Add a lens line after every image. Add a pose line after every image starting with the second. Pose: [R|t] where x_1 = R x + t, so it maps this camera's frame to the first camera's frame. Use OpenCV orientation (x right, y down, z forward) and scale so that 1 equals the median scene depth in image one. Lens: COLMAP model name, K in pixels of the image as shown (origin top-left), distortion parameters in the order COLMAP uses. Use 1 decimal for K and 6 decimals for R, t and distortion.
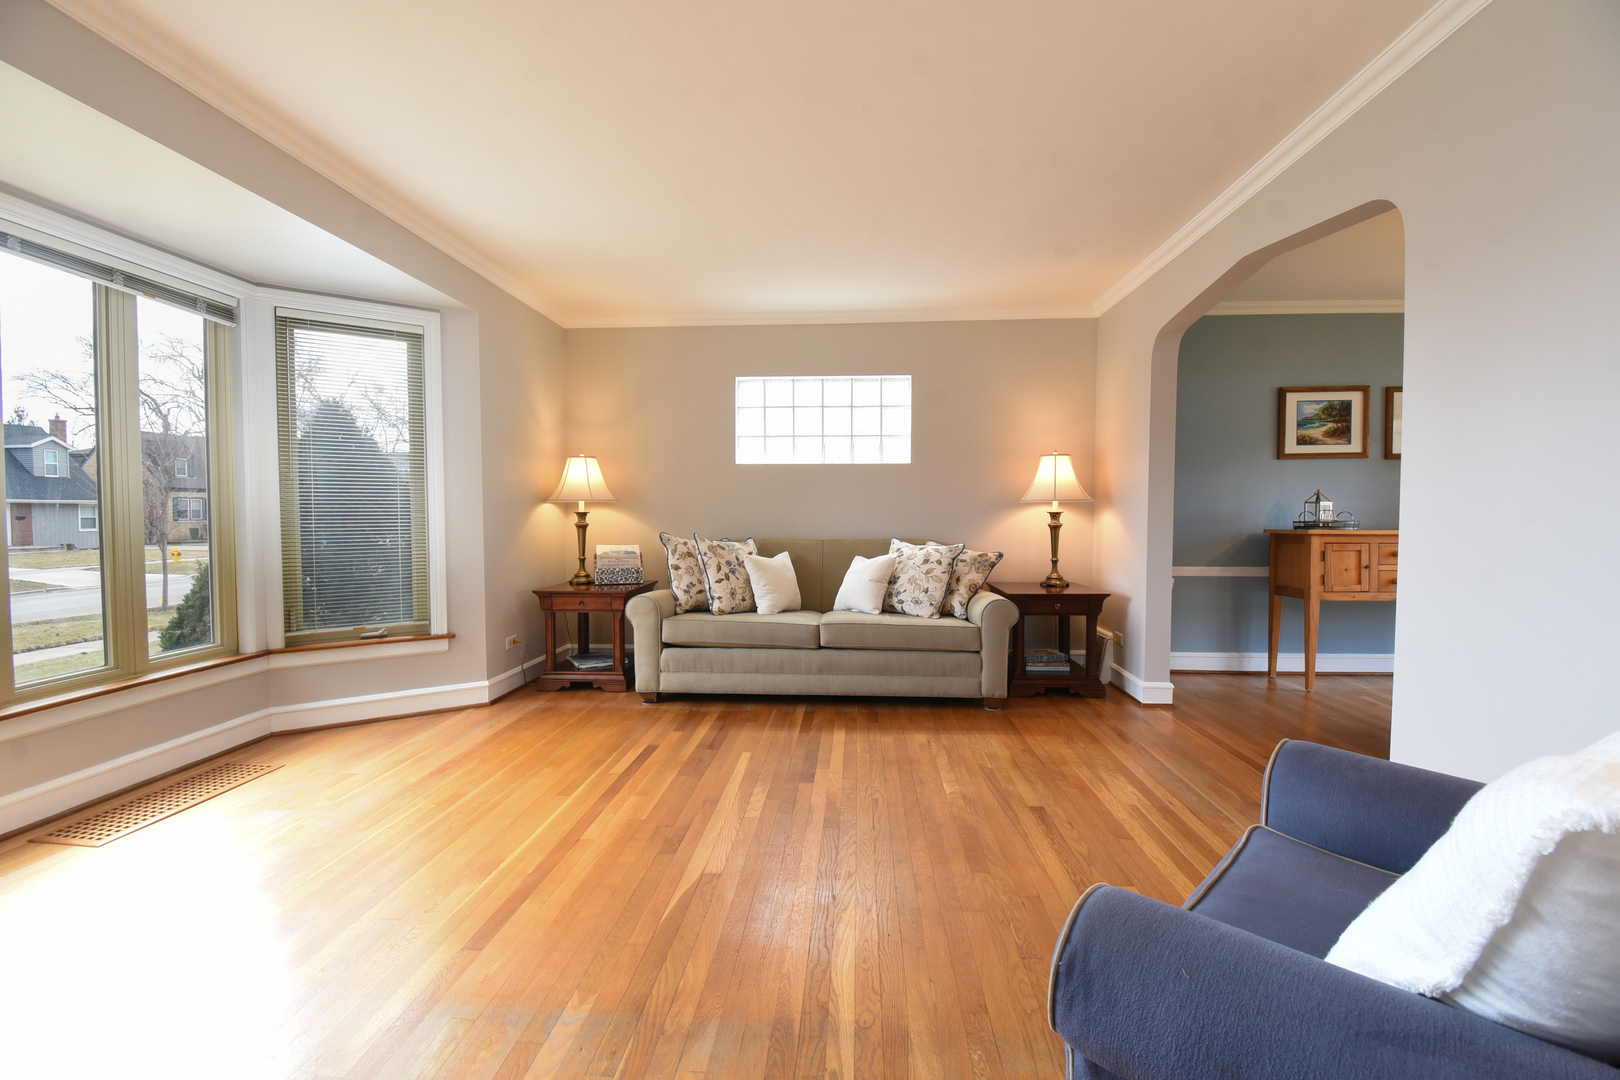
lens RADIAL K [[710.0, 0, 806.5], [0, 710.0, 540.9], [0, 0, 1]] dist [0.015642, -0.020146]
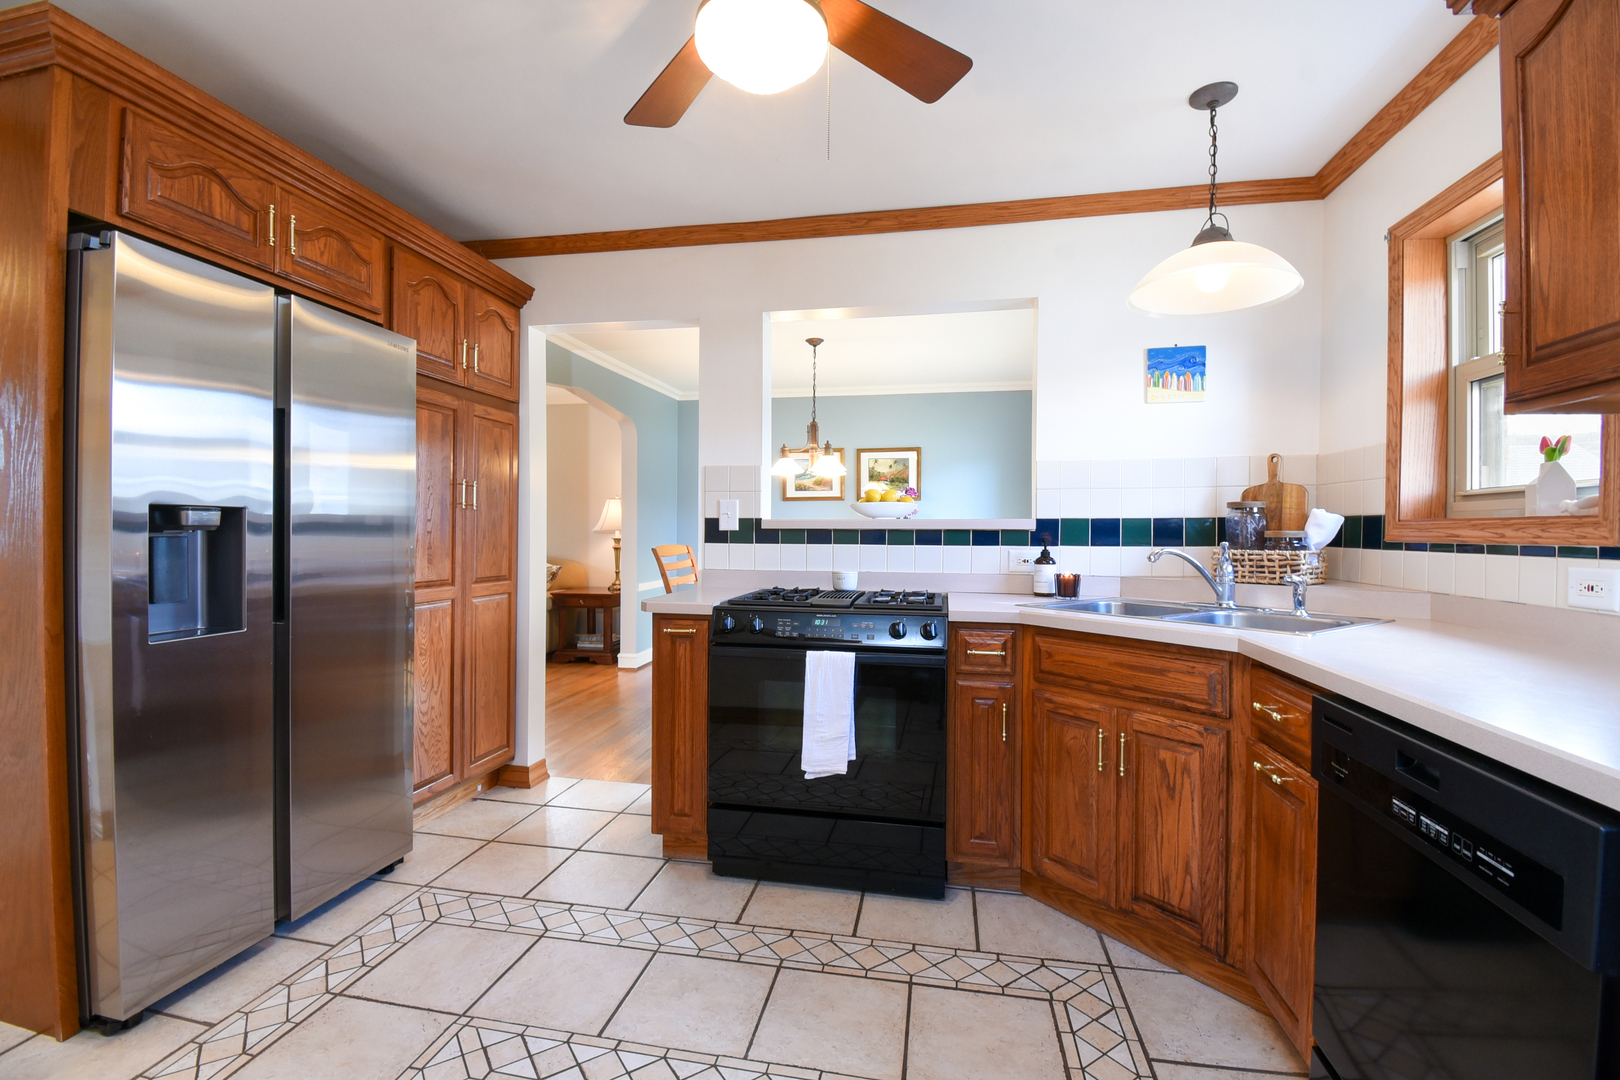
lens RADIAL K [[707.5, 0, 797.8], [0, 707.5, 537.2], [0, 0, 1]] dist [0.001290, -0.019852]
pose [[0.991694, 0.006570, -0.128453, 0.966887], [-0.010370, 0.999528, -0.028930, -0.005209], [0.128202, 0.030022, 0.991294, -0.407900]]
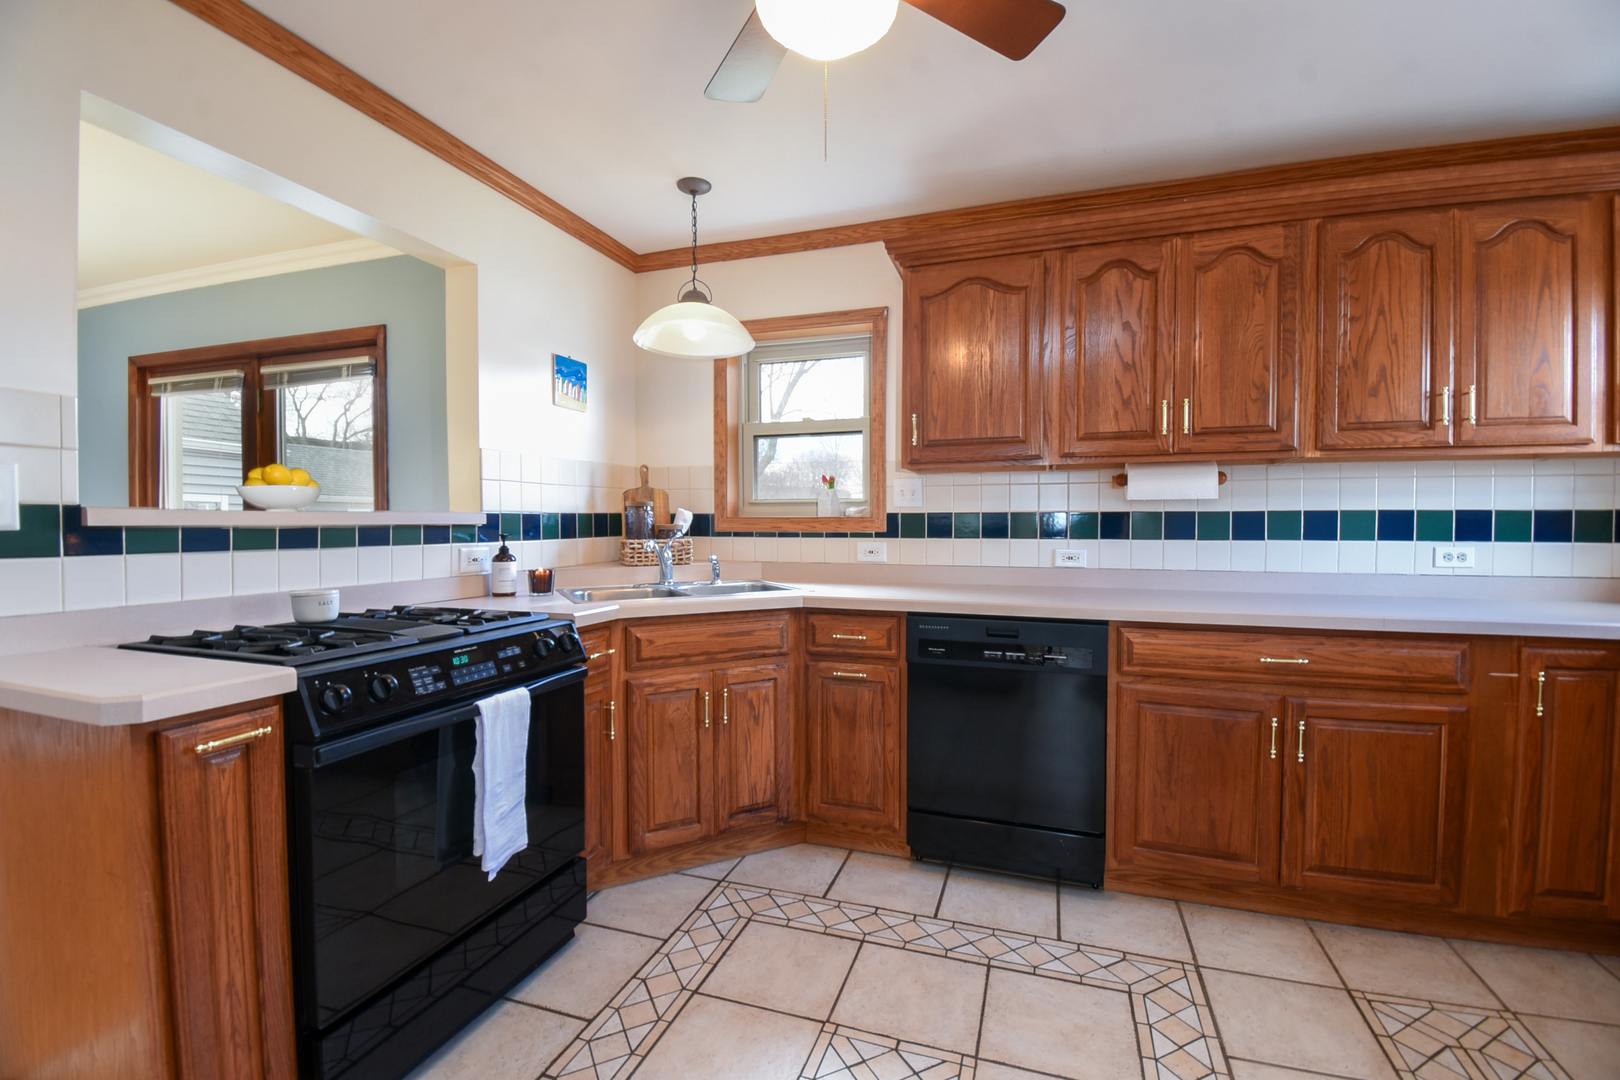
lens RADIAL K [[710.0, 0, 806.5], [0, 710.0, 540.9], [0, 0, 1]] dist [0.015642, -0.020146]
pose [[0.252993, -0.023882, 0.967173, 0.593832], [0.036946, 0.999205, 0.015008, -0.018744], [-0.966762, 0.031936, 0.253674, -0.143897]]
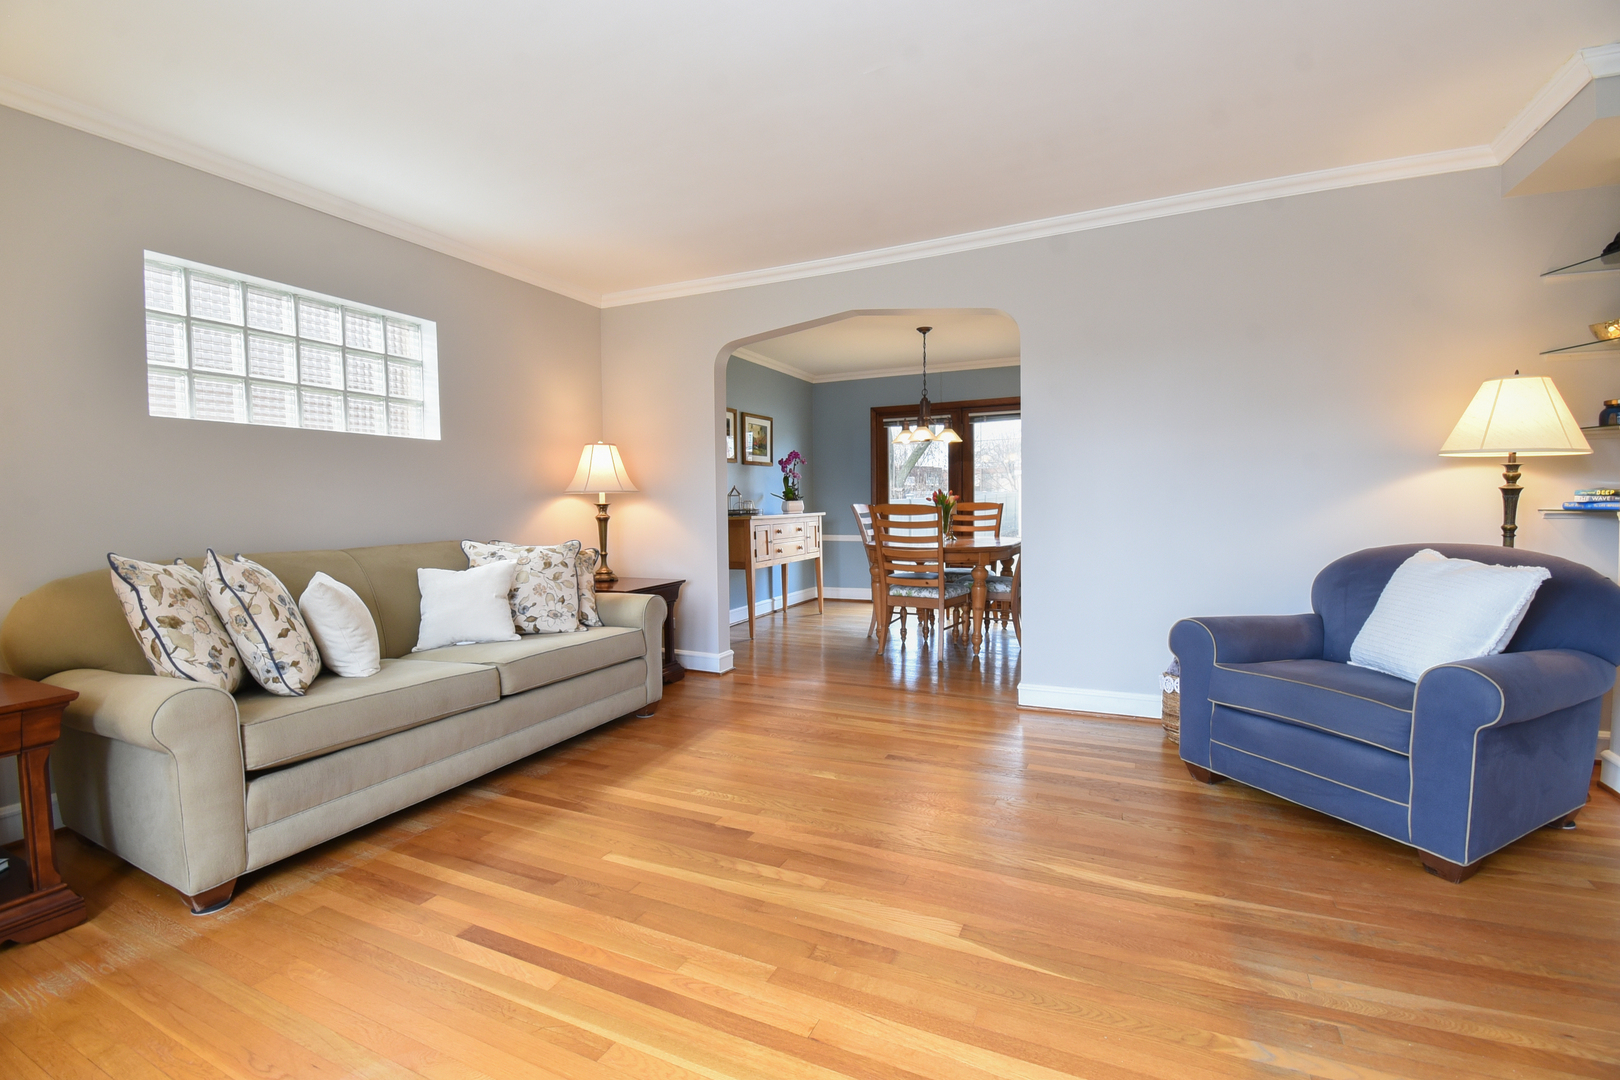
lens RADIAL K [[713.2, 0, 808.1], [0, 713.2, 532.3], [0, 0, 1]] dist [0.003015, -0.017568]
pose [[0.358442, -0.043182, 0.932553, -0.482559], [0.049538, 0.998402, 0.027190, -0.015674], [-0.932237, 0.036451, 0.360008, 0.427459]]
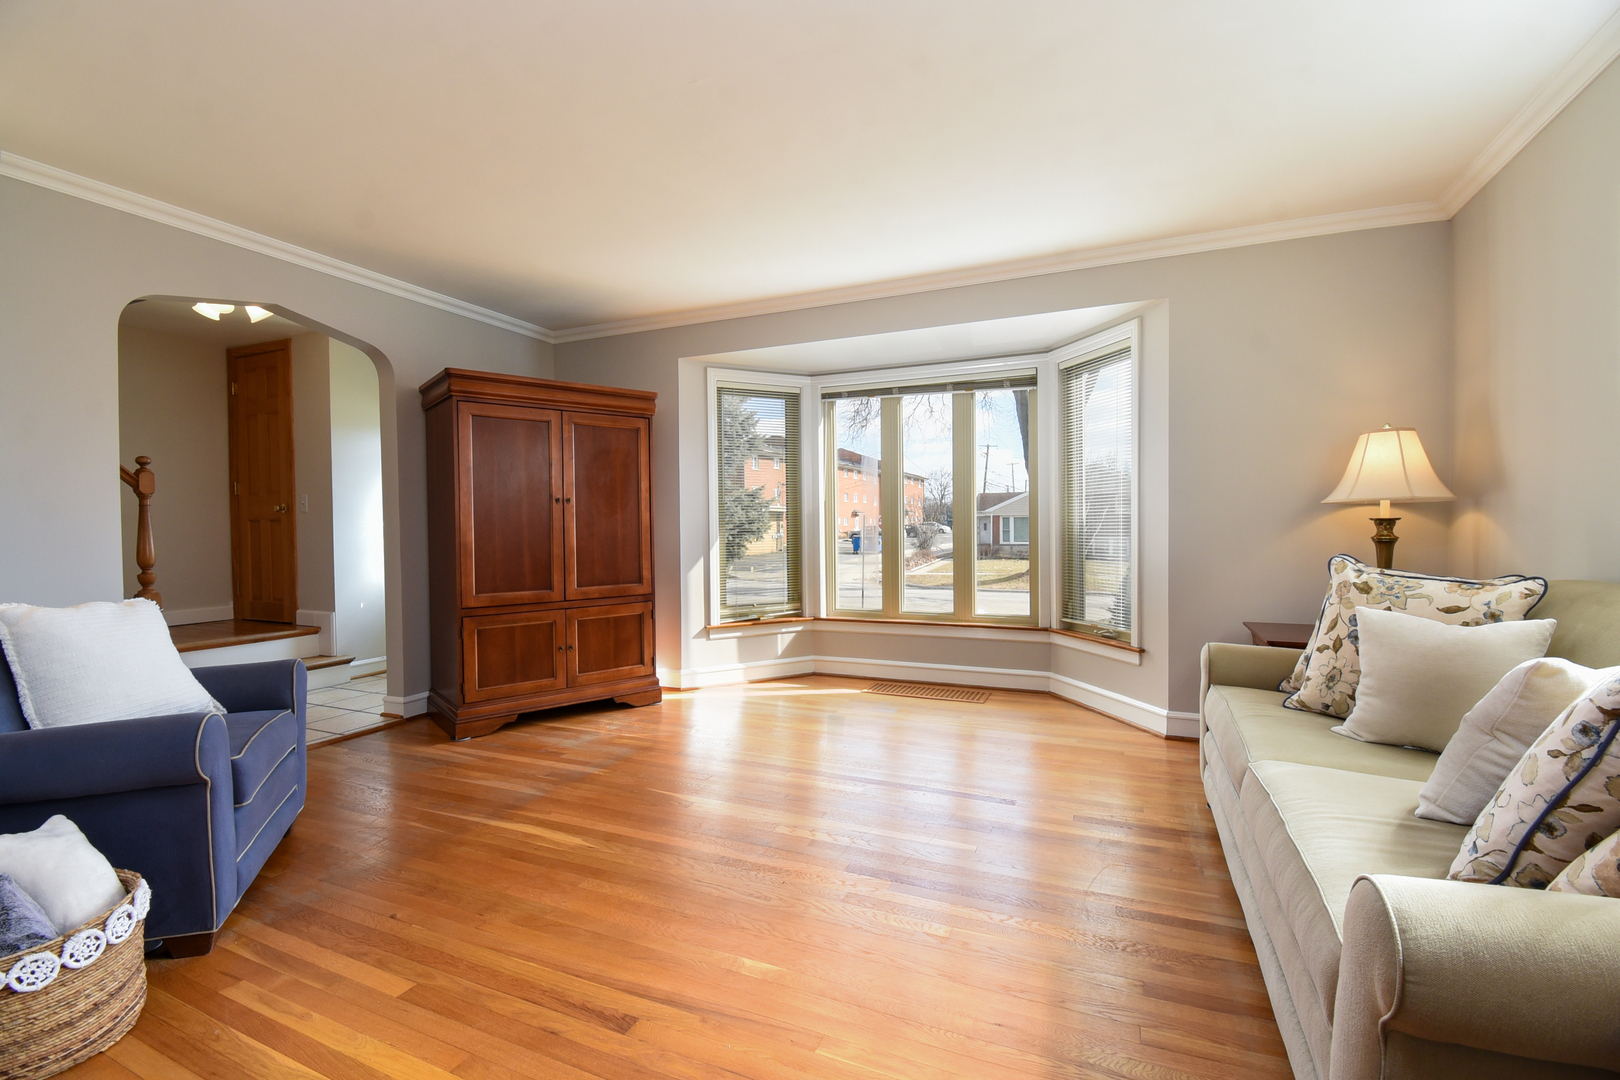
lens RADIAL K [[710.0, 0, 806.5], [0, 710.0, 540.9], [0, 0, 1]] dist [0.015642, -0.020146]
pose [[-0.340934, 0.022301, -0.939823, 0.503653], [-0.026392, 0.999097, 0.033282, -0.031551], [0.939717, 0.036151, -0.340037, 0.816455]]
